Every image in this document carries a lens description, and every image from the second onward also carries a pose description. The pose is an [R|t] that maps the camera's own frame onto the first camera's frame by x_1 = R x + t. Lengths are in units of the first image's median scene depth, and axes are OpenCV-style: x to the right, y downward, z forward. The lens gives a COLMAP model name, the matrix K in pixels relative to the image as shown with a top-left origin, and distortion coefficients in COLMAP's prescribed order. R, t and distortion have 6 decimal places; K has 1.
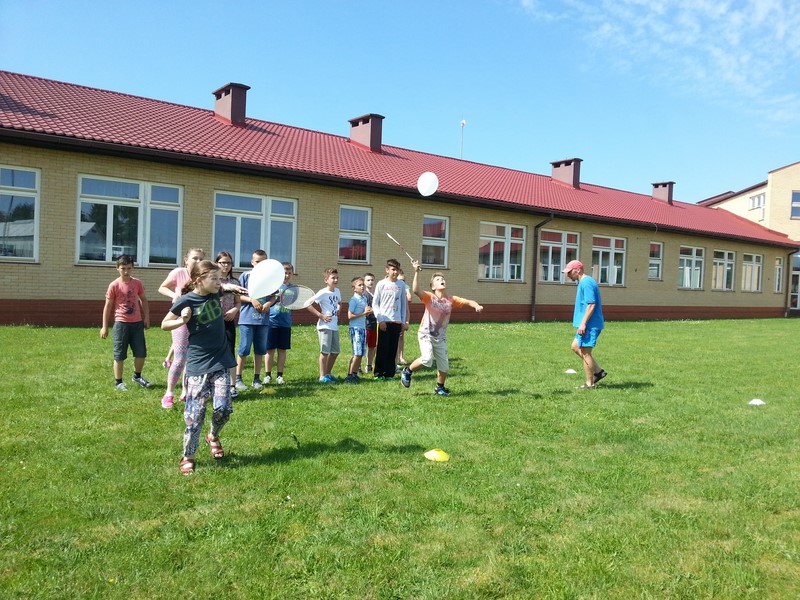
lens RADIAL K [[658.5, 0, 417.4], [0, 658.5, 296.7], [0, 0, 1]] dist [0.023233, -0.083048]
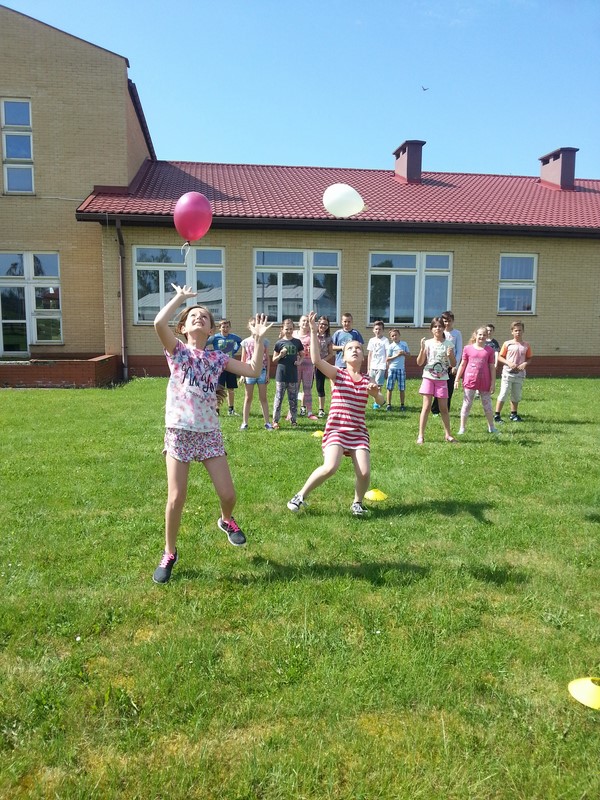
lens RADIAL K [[658.5, 0, 293.9], [0, 658.5, 415.7], [0, 0, 1]] dist [0.023233, -0.083048]
pose [[0.858452, 0.036515, -0.511593, 0.105347], [0.013856, 0.995447, 0.094301, 0.000993], [0.512707, -0.088041, 0.854037, 0.002166]]
